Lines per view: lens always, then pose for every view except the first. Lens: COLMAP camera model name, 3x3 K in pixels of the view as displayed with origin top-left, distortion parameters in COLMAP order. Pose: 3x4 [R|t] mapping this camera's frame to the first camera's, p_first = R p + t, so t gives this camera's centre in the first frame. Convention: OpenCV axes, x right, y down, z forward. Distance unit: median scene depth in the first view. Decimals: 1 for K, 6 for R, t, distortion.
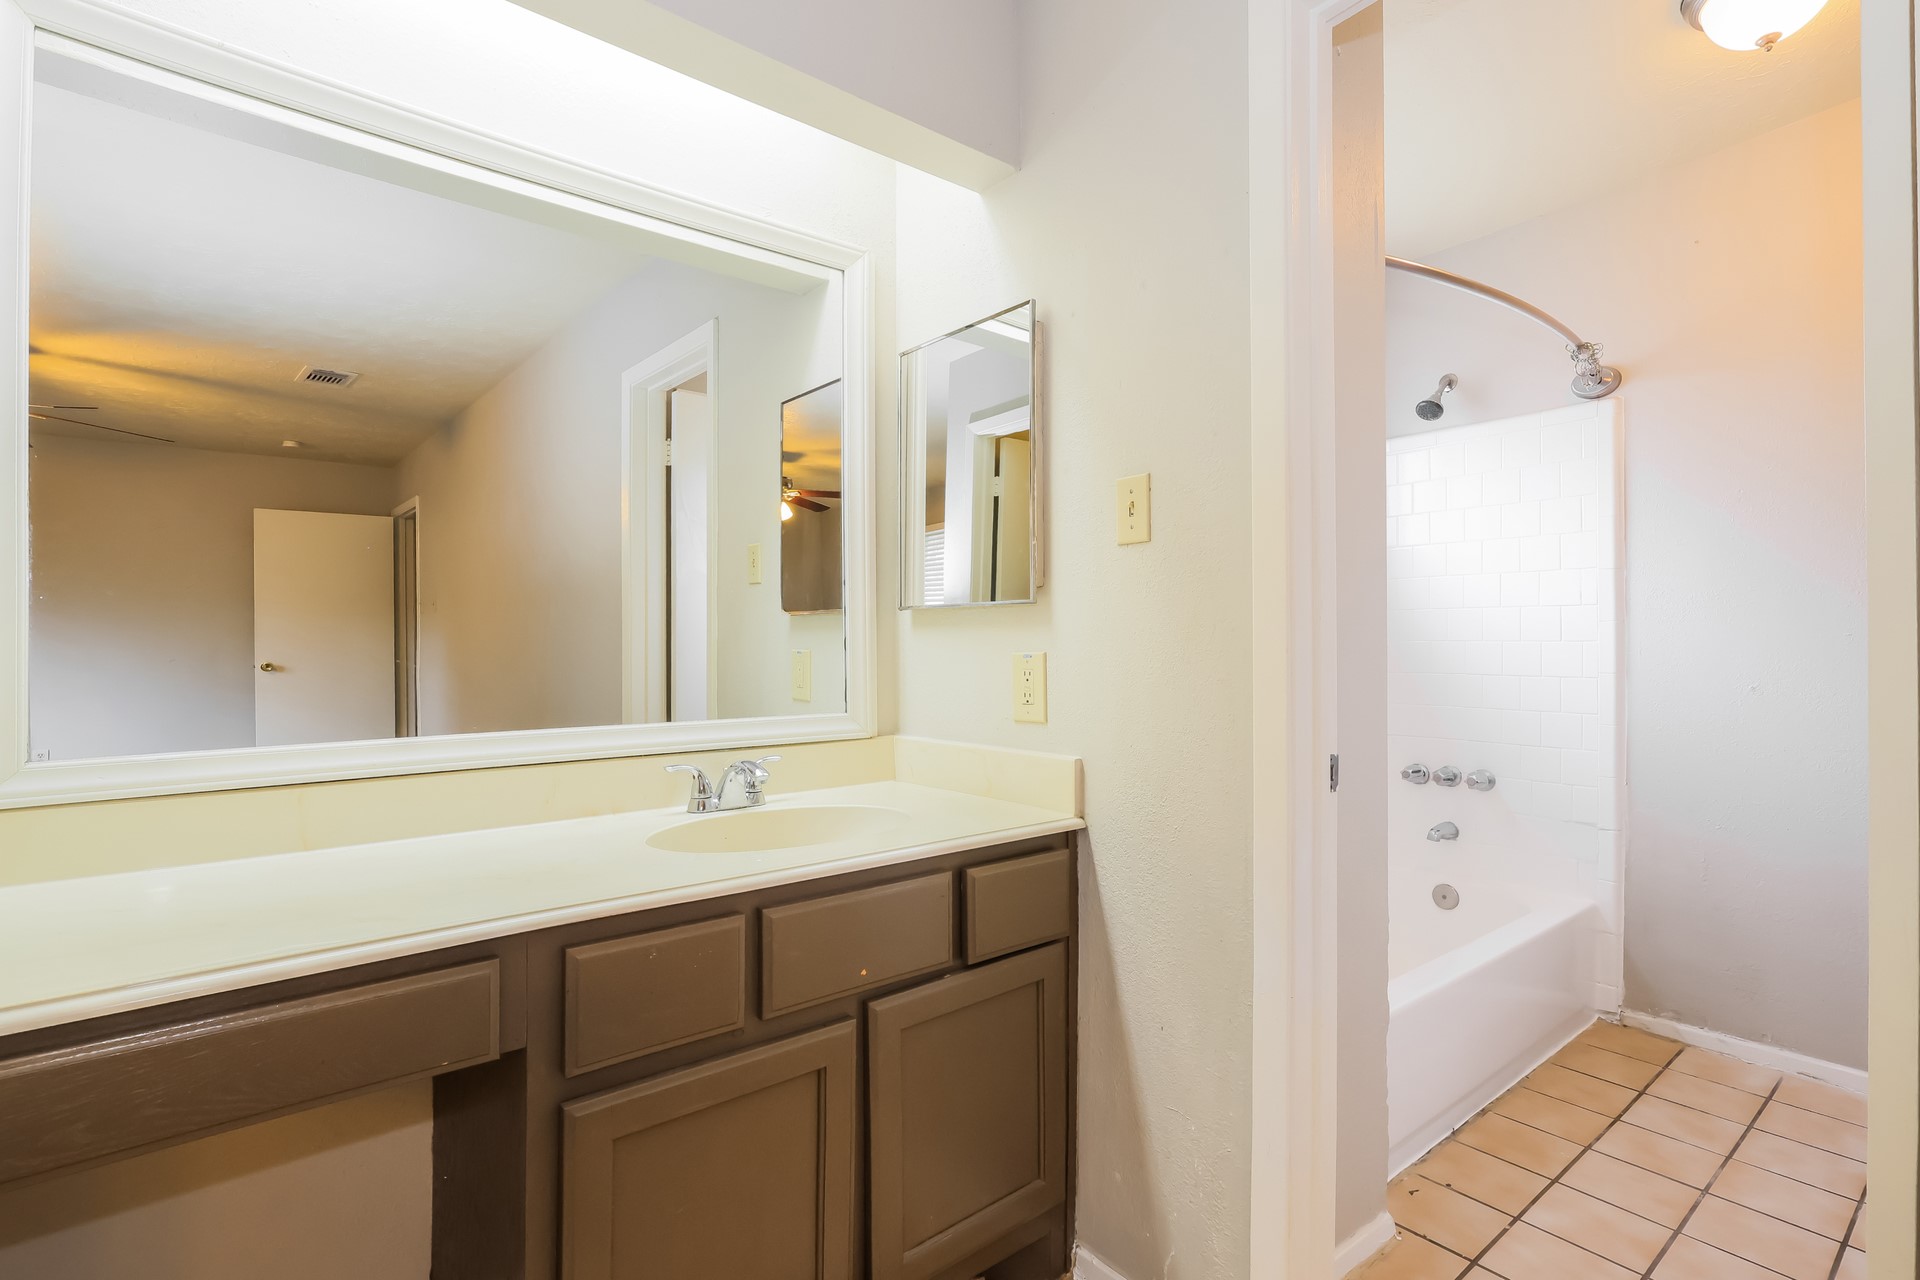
lens RADIAL K [[903.9, 0, 956.9], [0, 903.9, 648.9], [0, 0, 1]] dist [0.003616, -0.000161]
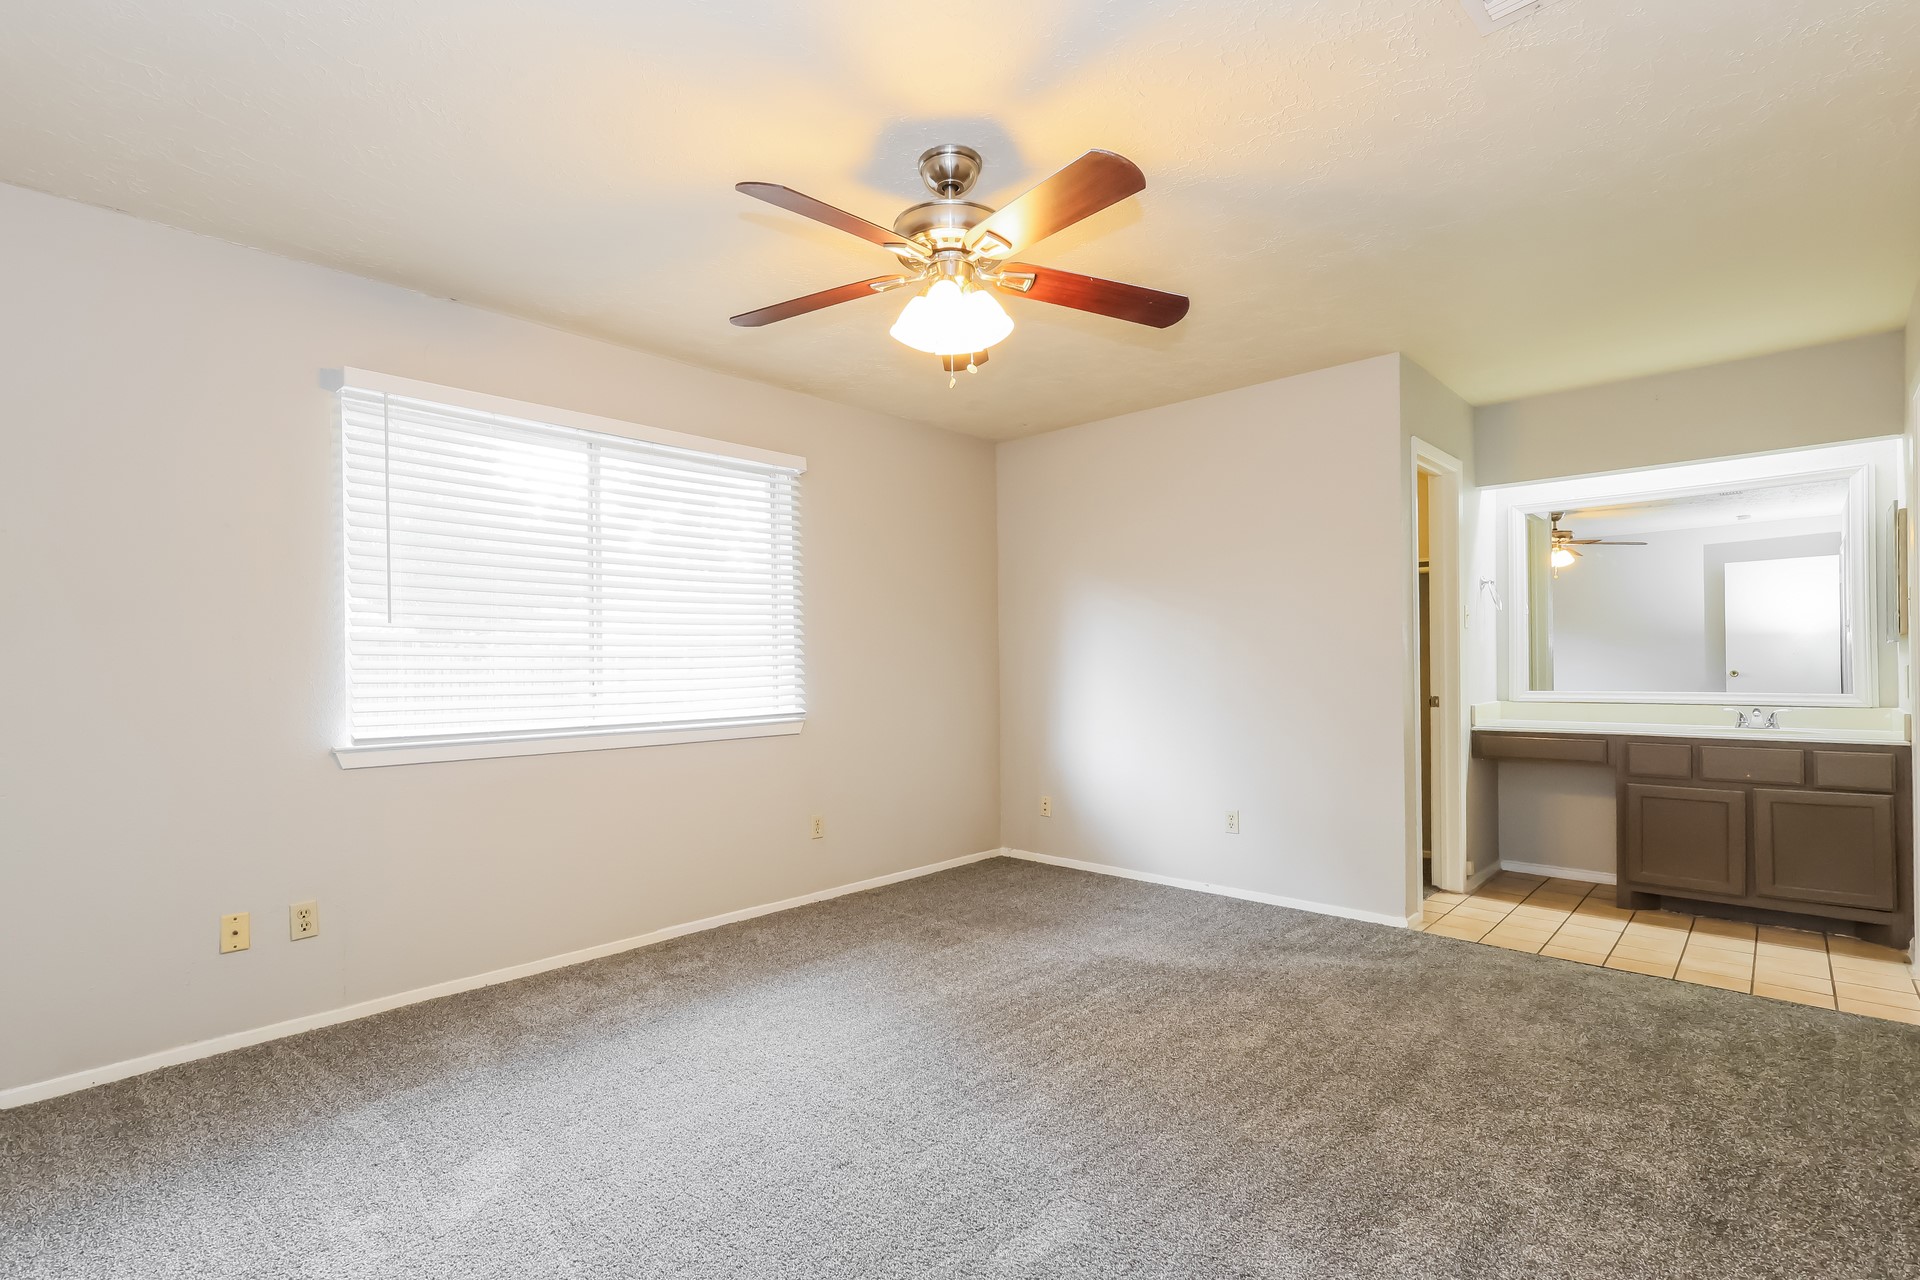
lens RADIAL K [[903.9, 0, 953.9], [0, 903.9, 648.9], [0, 0, 1]] dist [0.003616, -0.000161]
pose [[0.139104, -0.013312, -0.990188, 2.205762], [0.003305, 0.999910, -0.012978, -0.017291], [0.990272, -0.001467, 0.139135, -1.755761]]
